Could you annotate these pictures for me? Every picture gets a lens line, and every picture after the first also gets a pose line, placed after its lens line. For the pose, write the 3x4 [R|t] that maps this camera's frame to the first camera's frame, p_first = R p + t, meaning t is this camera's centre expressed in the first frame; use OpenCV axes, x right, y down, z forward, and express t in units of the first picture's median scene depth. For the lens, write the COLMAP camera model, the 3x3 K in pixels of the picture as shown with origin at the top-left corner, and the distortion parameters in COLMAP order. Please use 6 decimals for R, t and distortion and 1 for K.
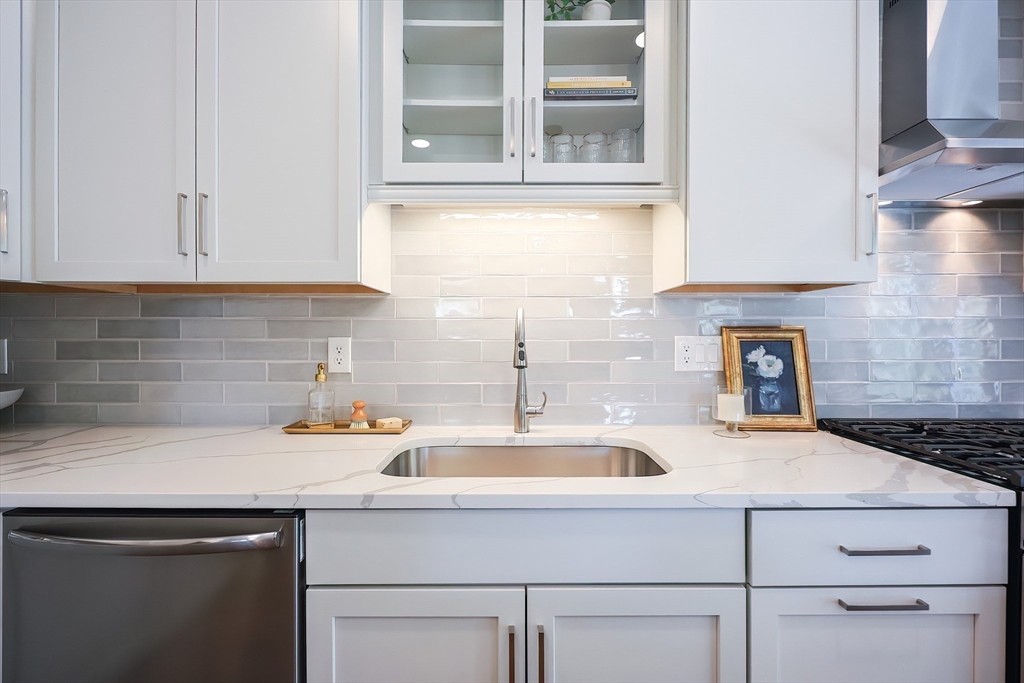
lens RADIAL K [[415.2, 0, 517.8], [0, 415.2, 336.3], [0, 0, 1]] dist [-0.009125, 0.001383]
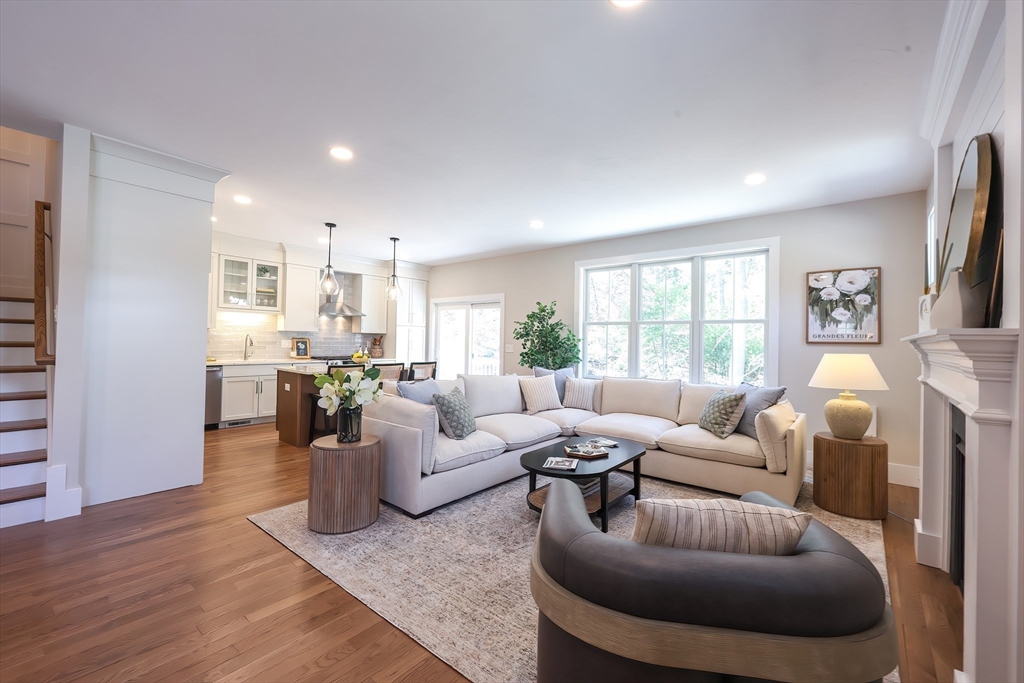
lens RADIAL K [[415.2, 0, 516.1], [0, 415.2, 341.3], [0, 0, 1]] dist [-0.009125, 0.001383]
pose [[0.633373, 0.015751, 0.773686, -1.640121], [-0.021329, 0.999768, -0.002893, -0.027876], [-0.773552, -0.014670, 0.633563, -4.205747]]
